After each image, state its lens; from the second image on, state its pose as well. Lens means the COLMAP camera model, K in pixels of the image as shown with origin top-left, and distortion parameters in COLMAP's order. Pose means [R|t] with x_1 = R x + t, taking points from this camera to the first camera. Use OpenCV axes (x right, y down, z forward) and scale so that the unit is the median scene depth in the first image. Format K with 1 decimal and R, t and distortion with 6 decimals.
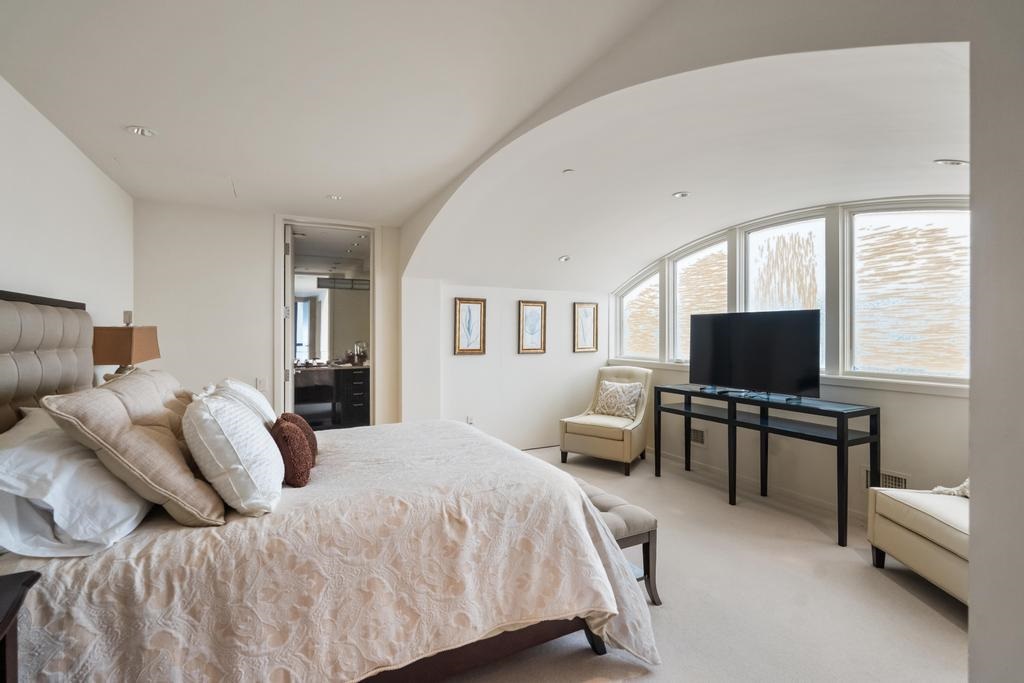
lens RADIAL K [[453.5, 0, 512.0], [0, 453.5, 341.5], [0, 0, 1]] dist [0.000994, 0.000094]
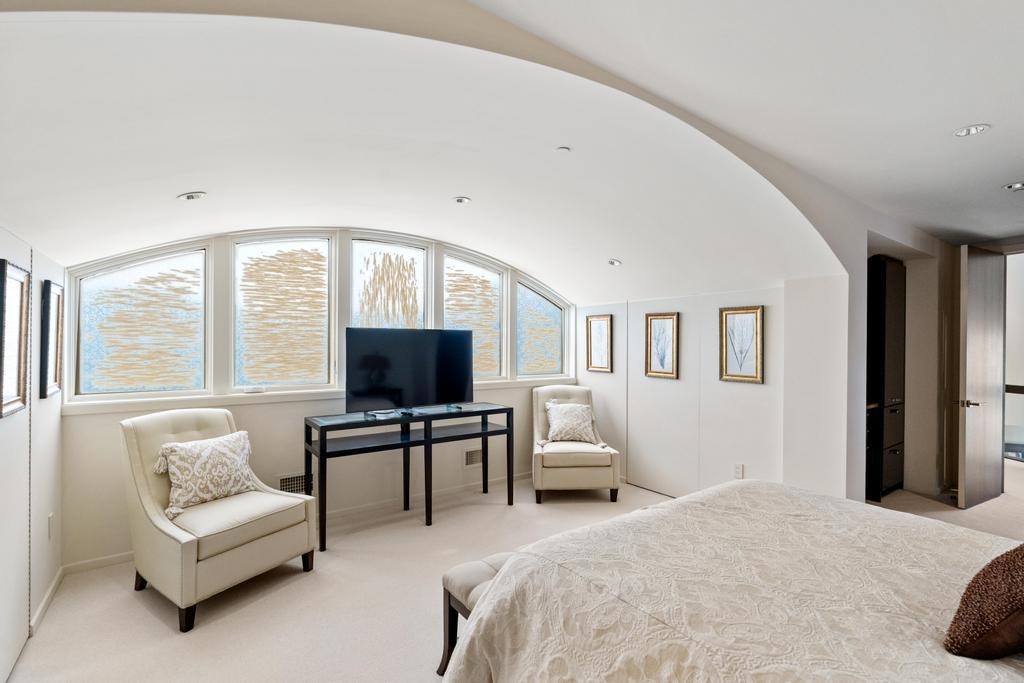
lens RADIAL K [[491.5, 0, 512.0], [0, 491.5, 341.5], [0, 0, 1]] dist [-0.001132, -0.000055]
pose [[-0.162825, 0.003048, 0.986650, -0.566411], [0.015939, 0.999873, -0.000458, -0.032425], [-0.986526, 0.015652, -0.162853, 0.952017]]
